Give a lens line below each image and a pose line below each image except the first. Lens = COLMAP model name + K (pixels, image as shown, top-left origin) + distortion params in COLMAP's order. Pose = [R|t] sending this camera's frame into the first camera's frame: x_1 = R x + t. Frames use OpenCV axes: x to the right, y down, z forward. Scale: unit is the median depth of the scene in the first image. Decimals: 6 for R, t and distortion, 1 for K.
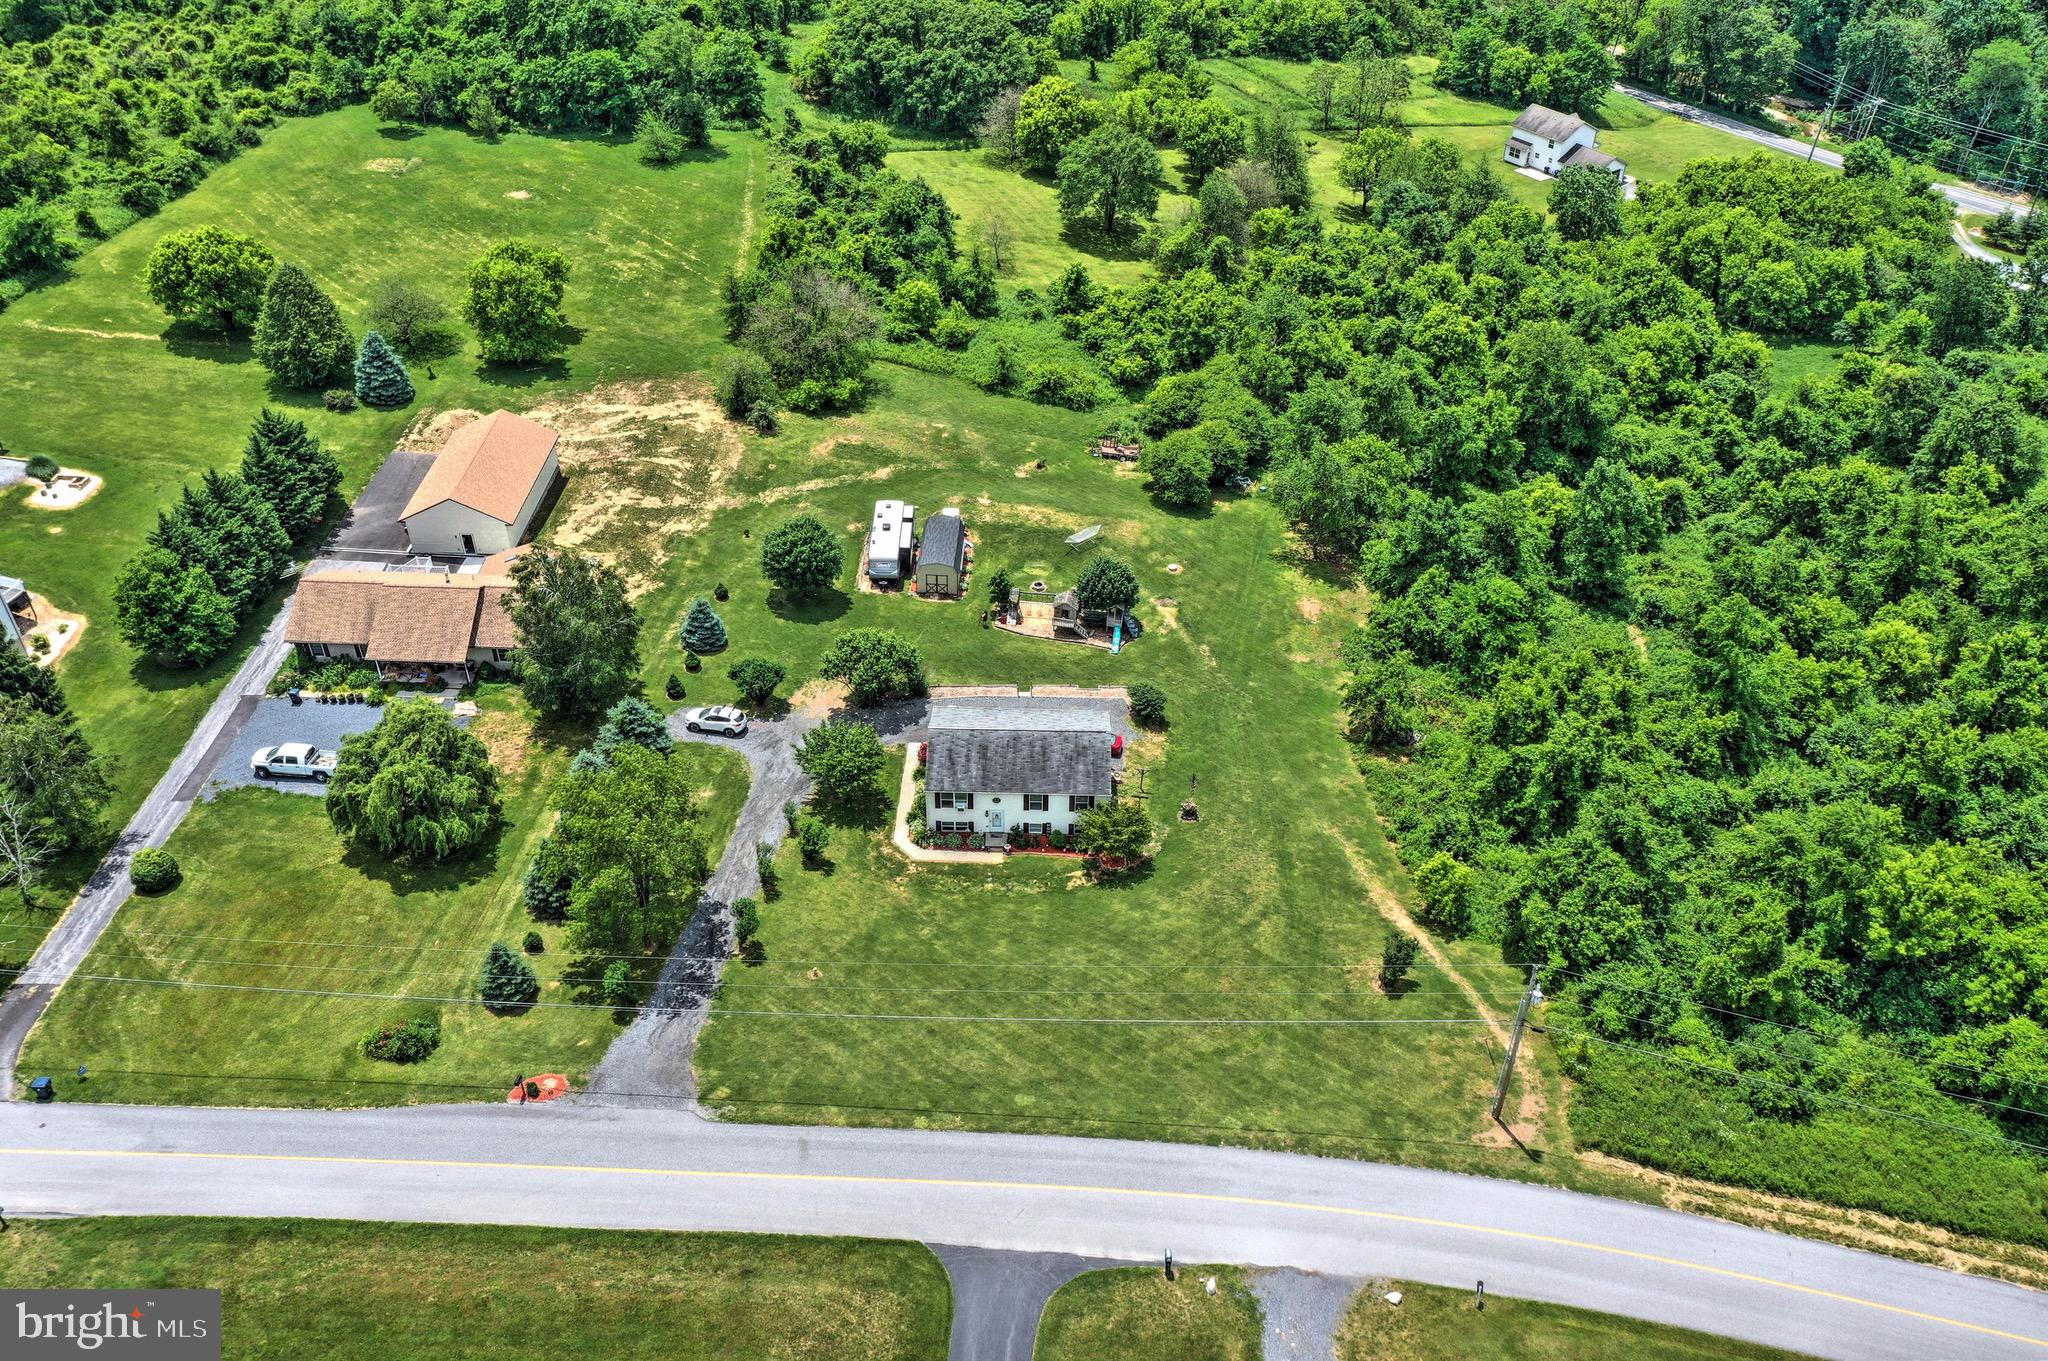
lens RADIAL K [[1610.4, 0, 1024.0], [0, 1610.4, 680.5], [0, 0, 1]] dist [-0.004746, 0.006575]
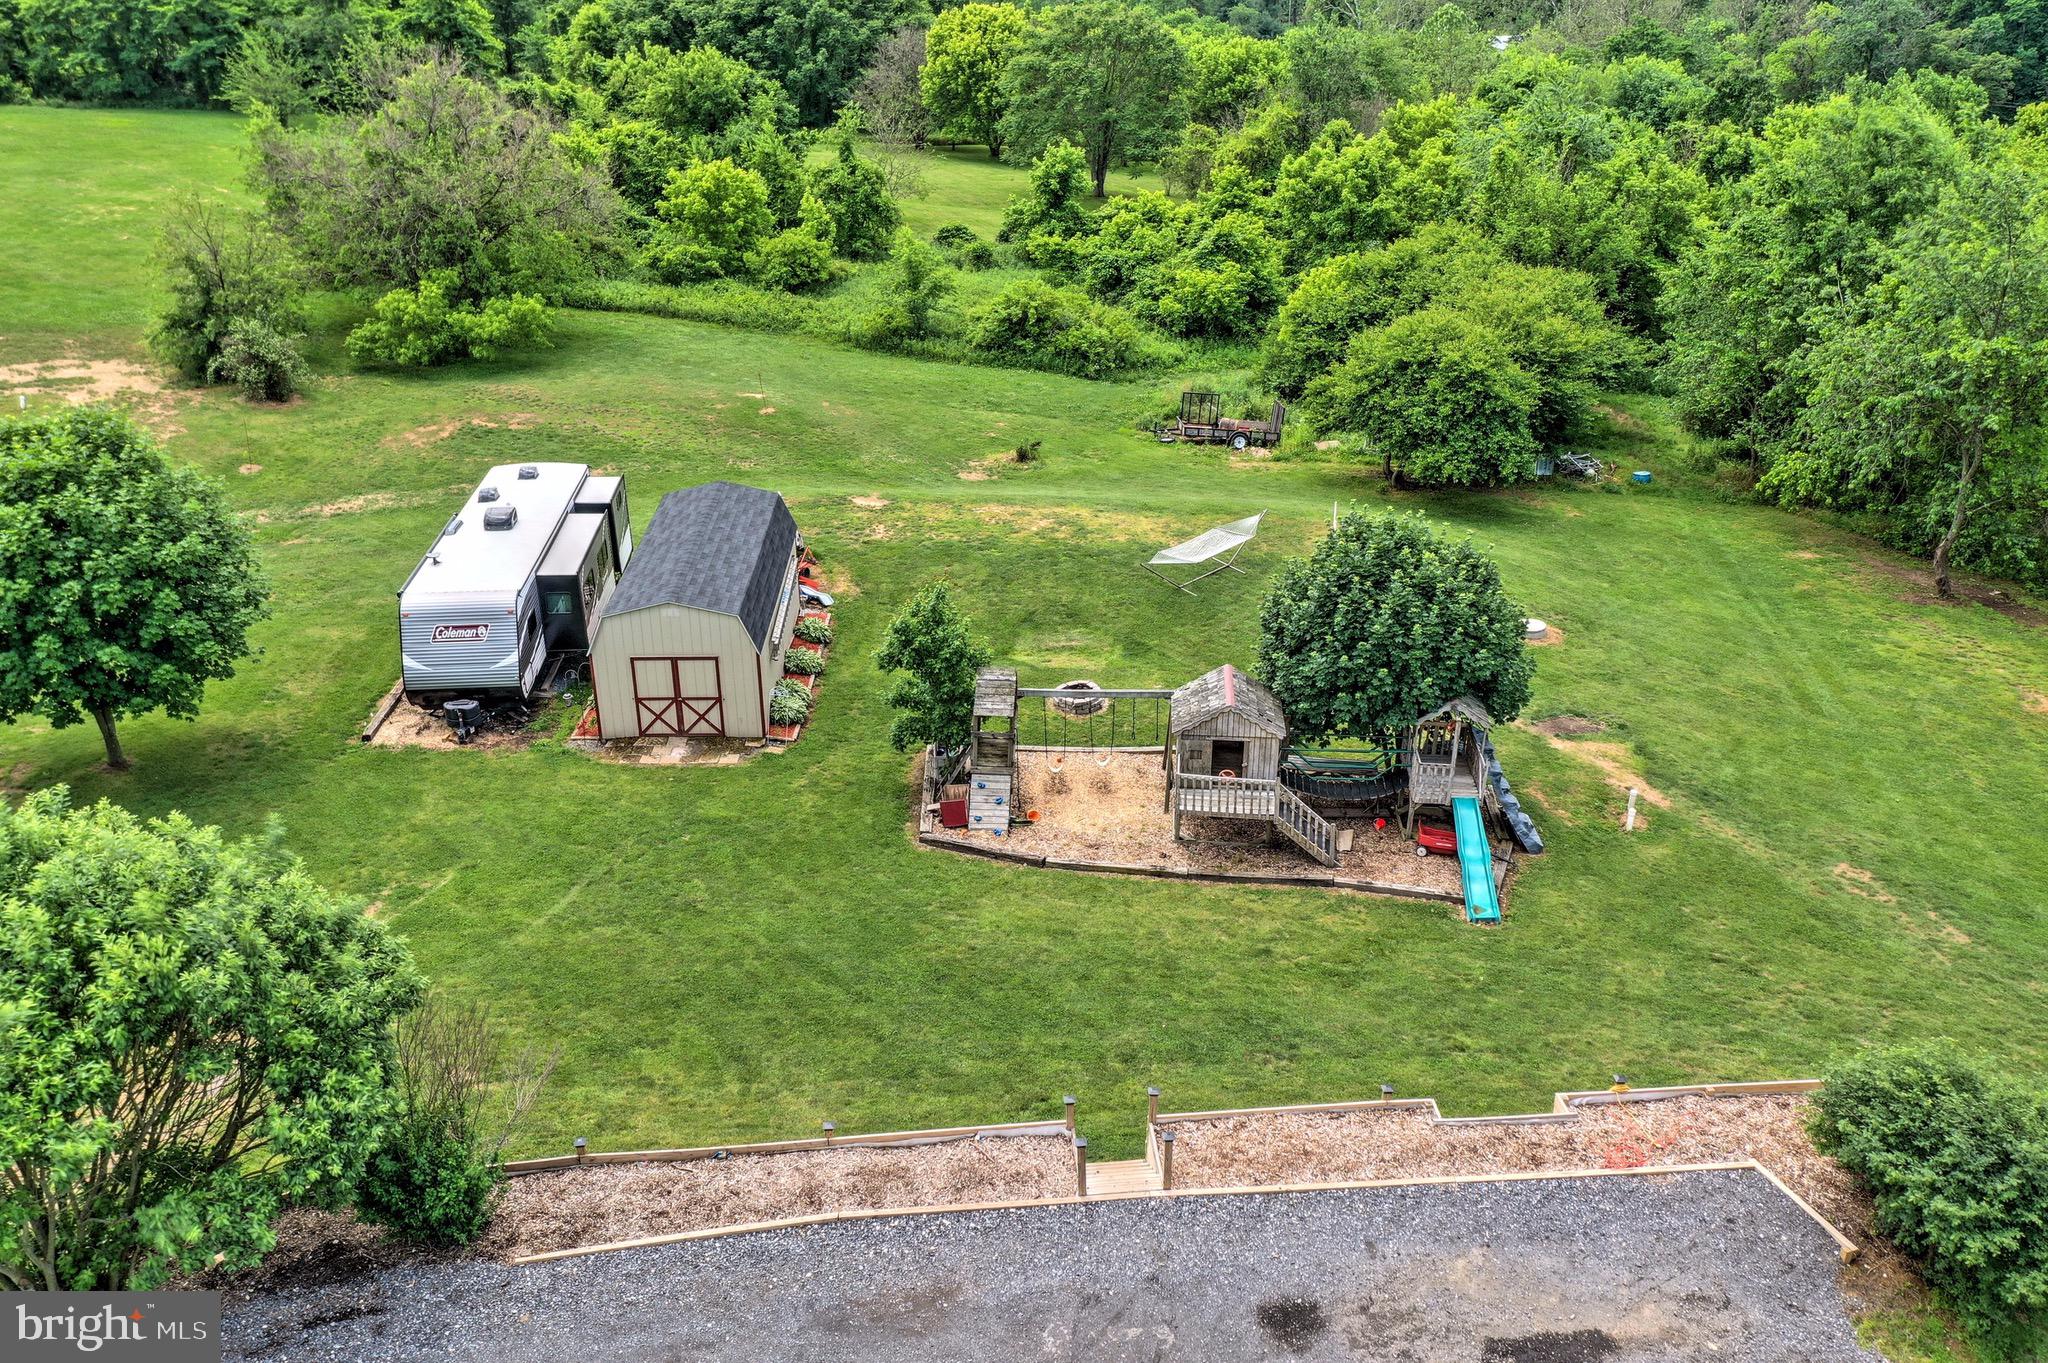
lens RADIAL K [[1650.3, 0, 1028.4], [0, 1650.3, 679.2], [0, 0, 1]] dist [-0.000740, -0.000651]
pose [[0.997258, -0.054539, 0.050025, -0.015983], [0.063832, 0.975936, -0.208506, -0.007449], [-0.037450, 0.211127, 0.976741, 0.944254]]
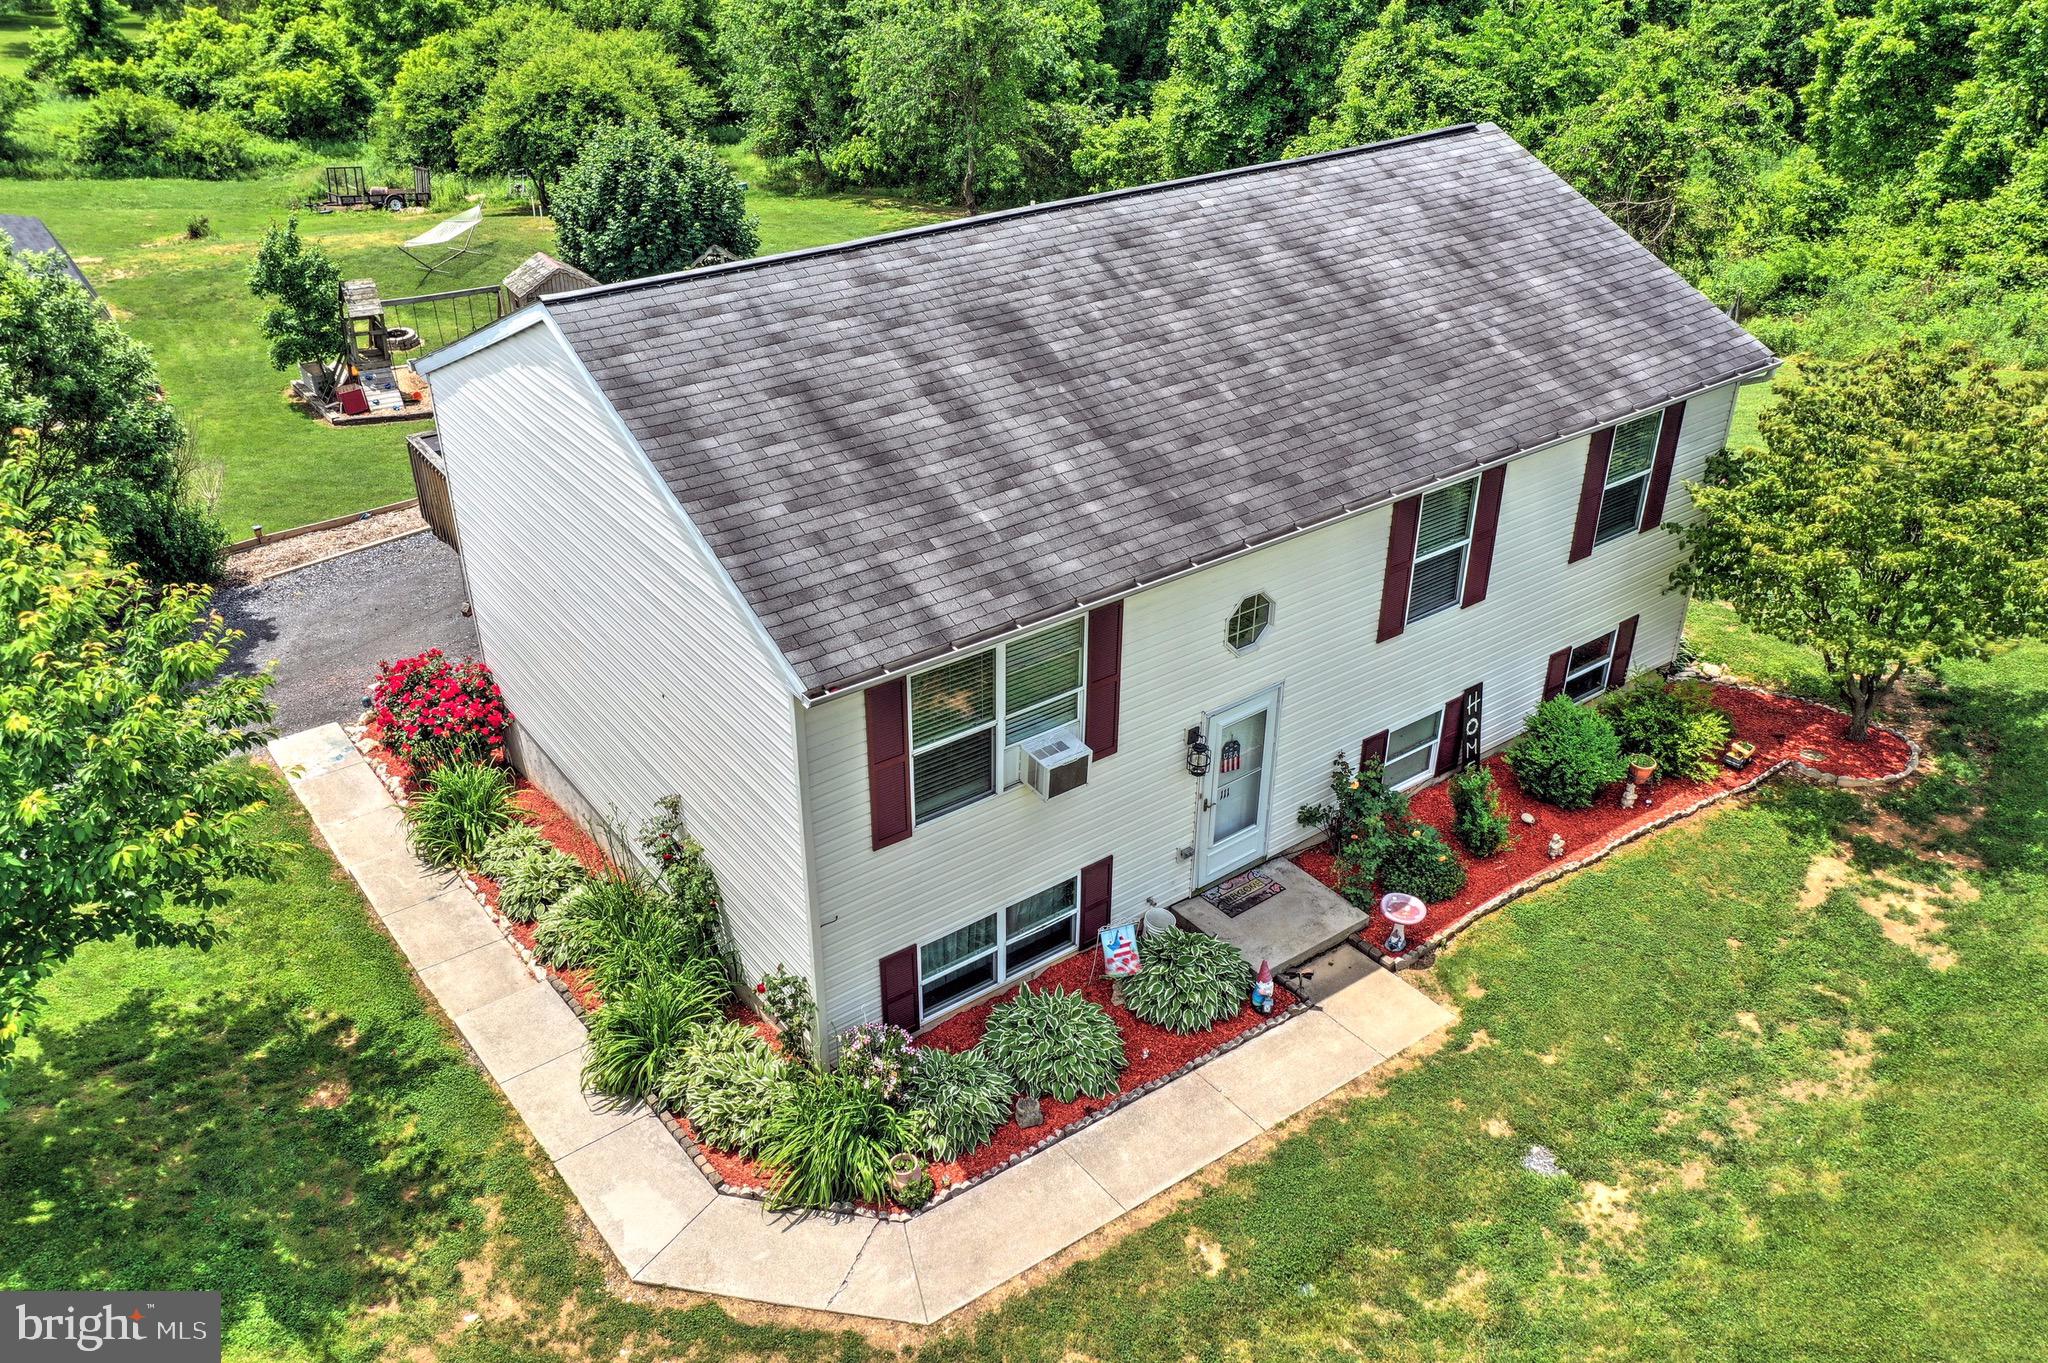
lens RADIAL K [[1617.3, 0, 1027.5], [0, 1617.3, 669.4], [0, 0, 1]] dist [0.006925, 0.008066]
pose [[0.788451, -0.309890, 0.531332, -0.105723], [0.382150, 0.923665, -0.028367, 0.073893], [-0.481981, 0.225415, 0.846689, 0.878702]]
